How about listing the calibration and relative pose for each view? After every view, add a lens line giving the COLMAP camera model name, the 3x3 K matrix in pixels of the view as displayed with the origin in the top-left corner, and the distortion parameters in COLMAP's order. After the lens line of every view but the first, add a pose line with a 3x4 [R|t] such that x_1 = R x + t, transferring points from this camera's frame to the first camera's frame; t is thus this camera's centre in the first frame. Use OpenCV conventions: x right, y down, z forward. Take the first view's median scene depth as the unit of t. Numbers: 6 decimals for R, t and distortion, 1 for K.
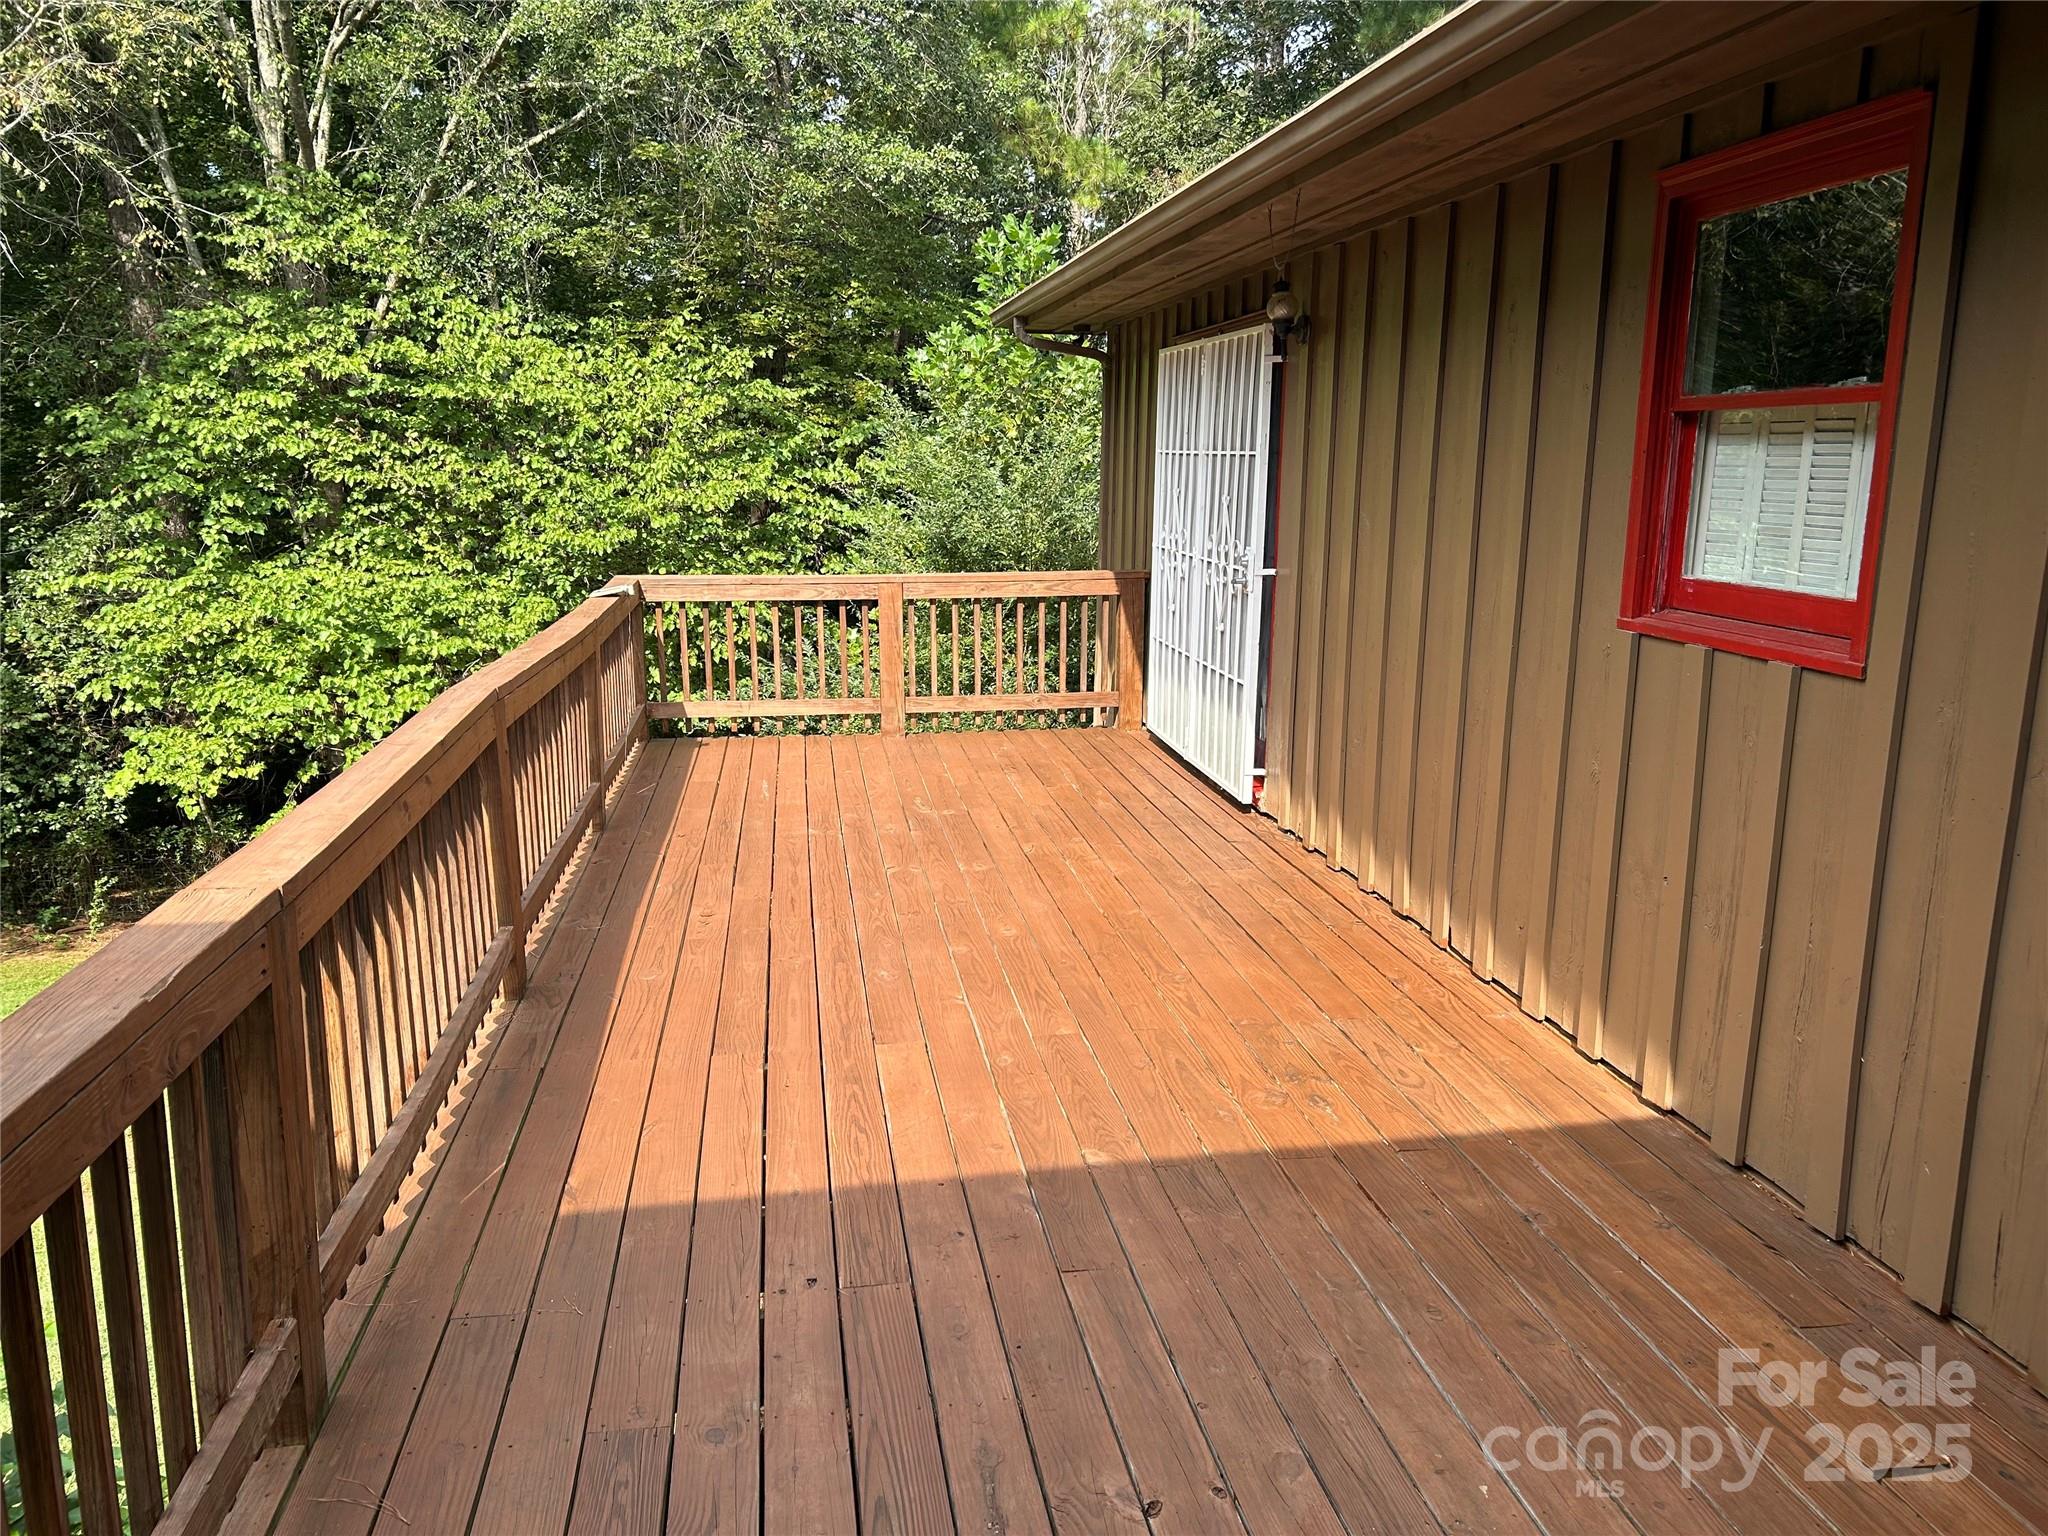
lens RADIAL K [[1558.6, 0, 1030.9], [0, 1558.6, 768.0], [0, 0, 1]] dist [0.060324, -0.049979]
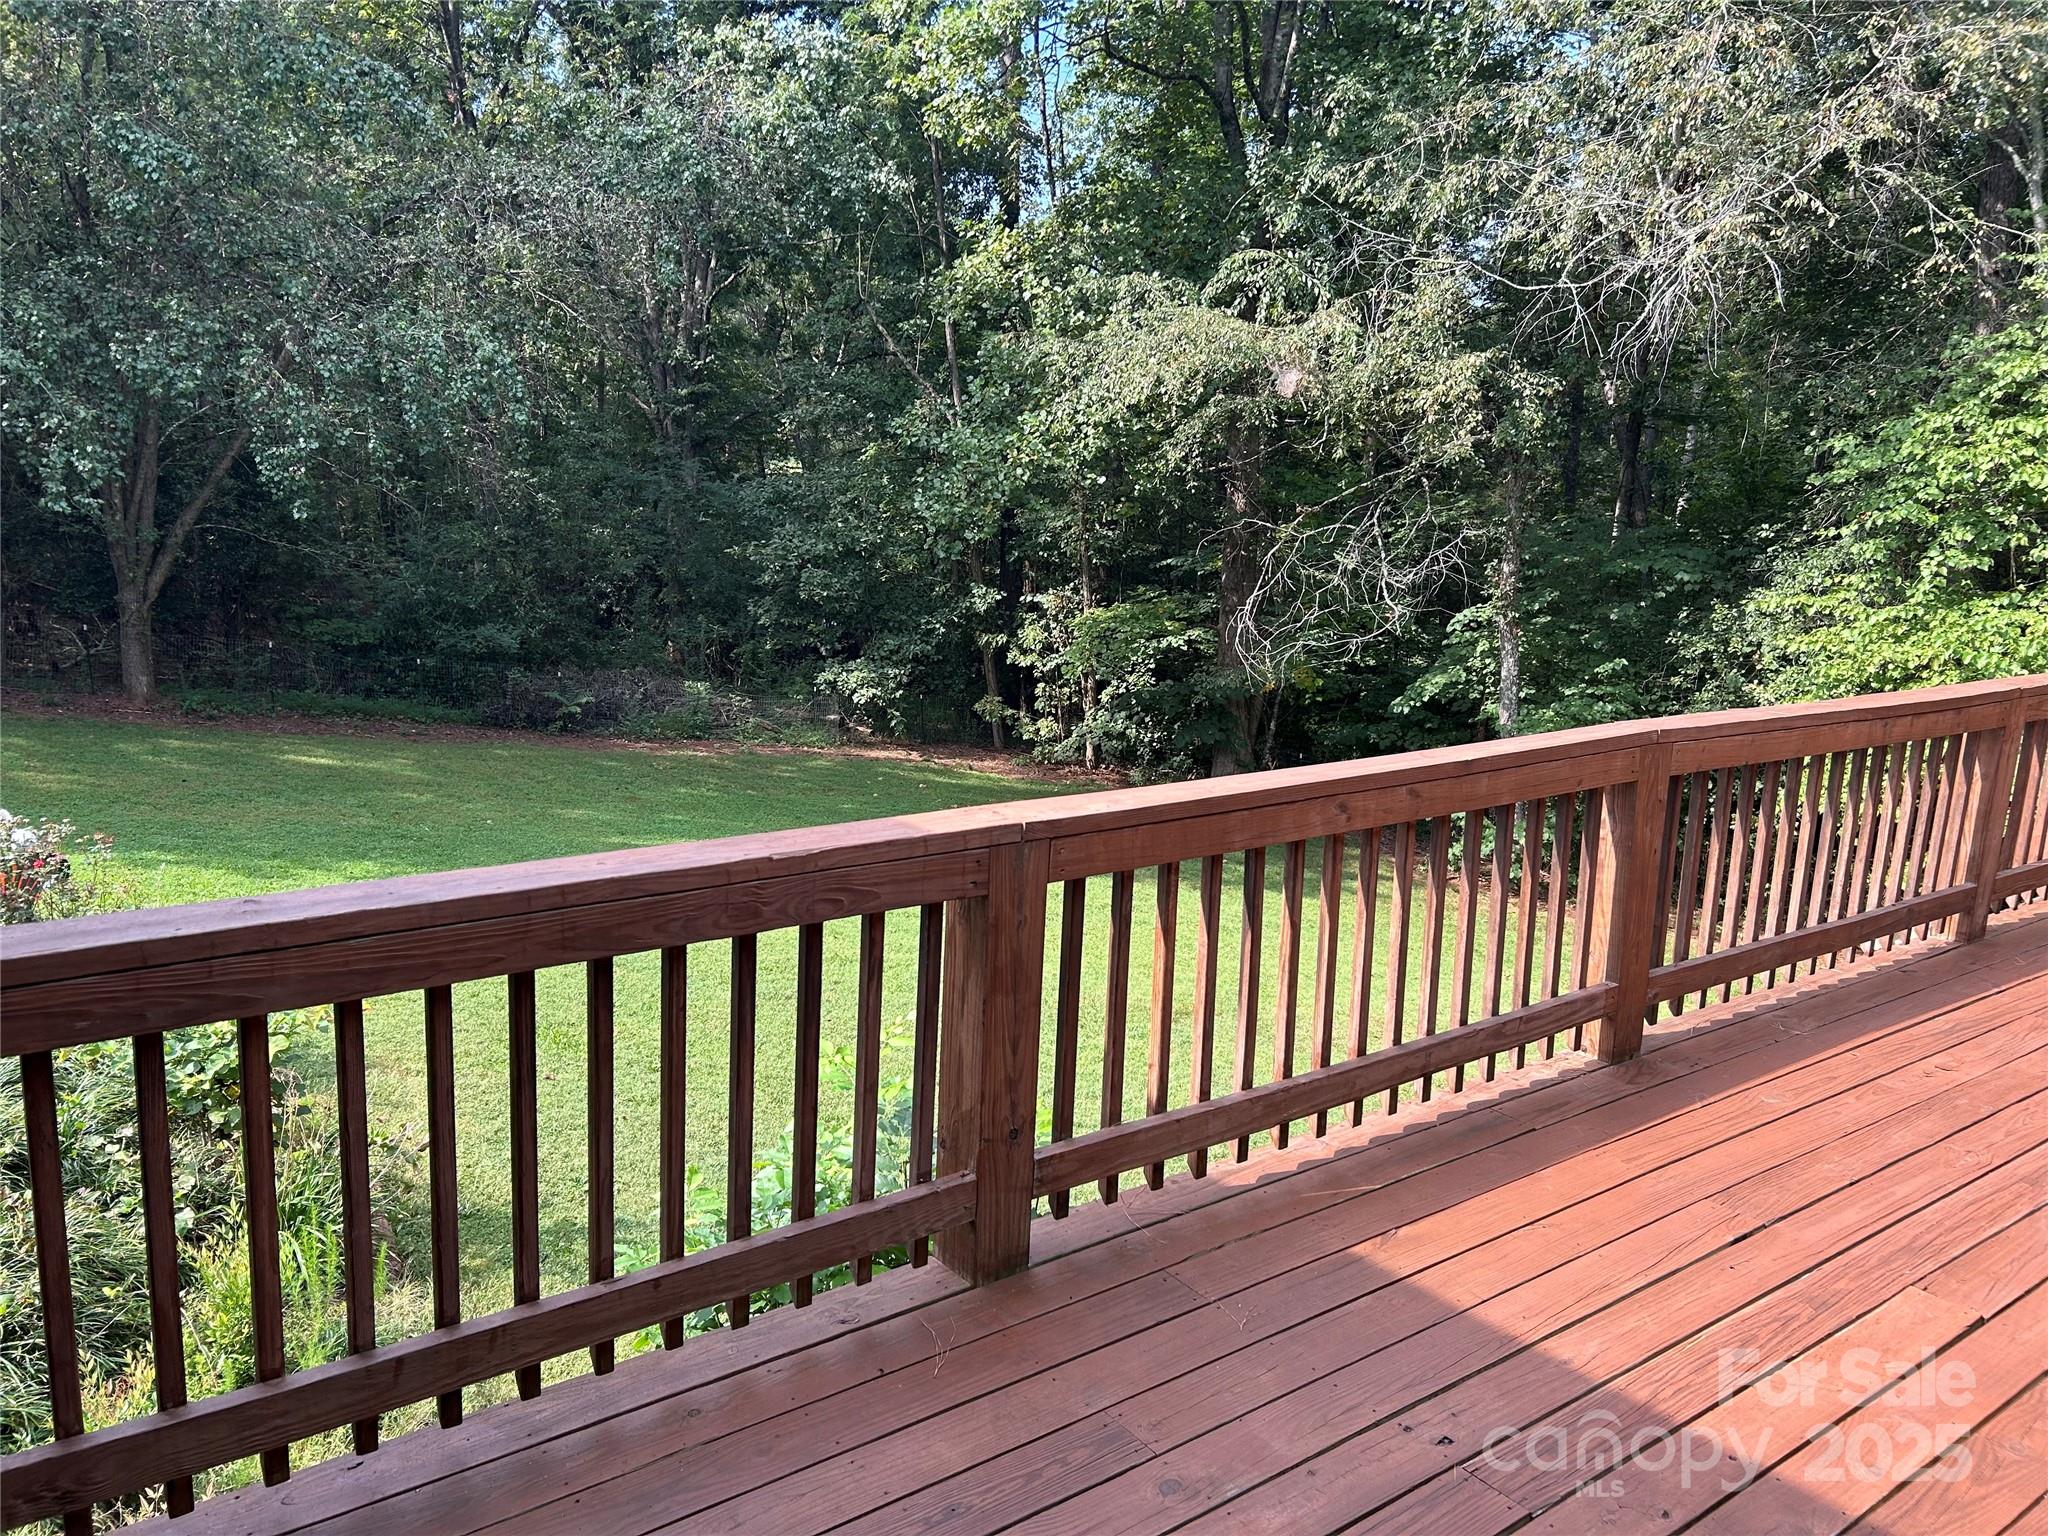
lens RADIAL K [[1558.6, 0, 1028.7], [0, 1558.6, 774.7], [0, 0, 1]] dist [0.060324, -0.049979]
pose [[0.471044, 0.195994, -0.860060, 0.078988], [-0.208308, 0.972143, 0.107448, -0.013391], [0.857161, 0.128545, 0.498749, 0.062573]]
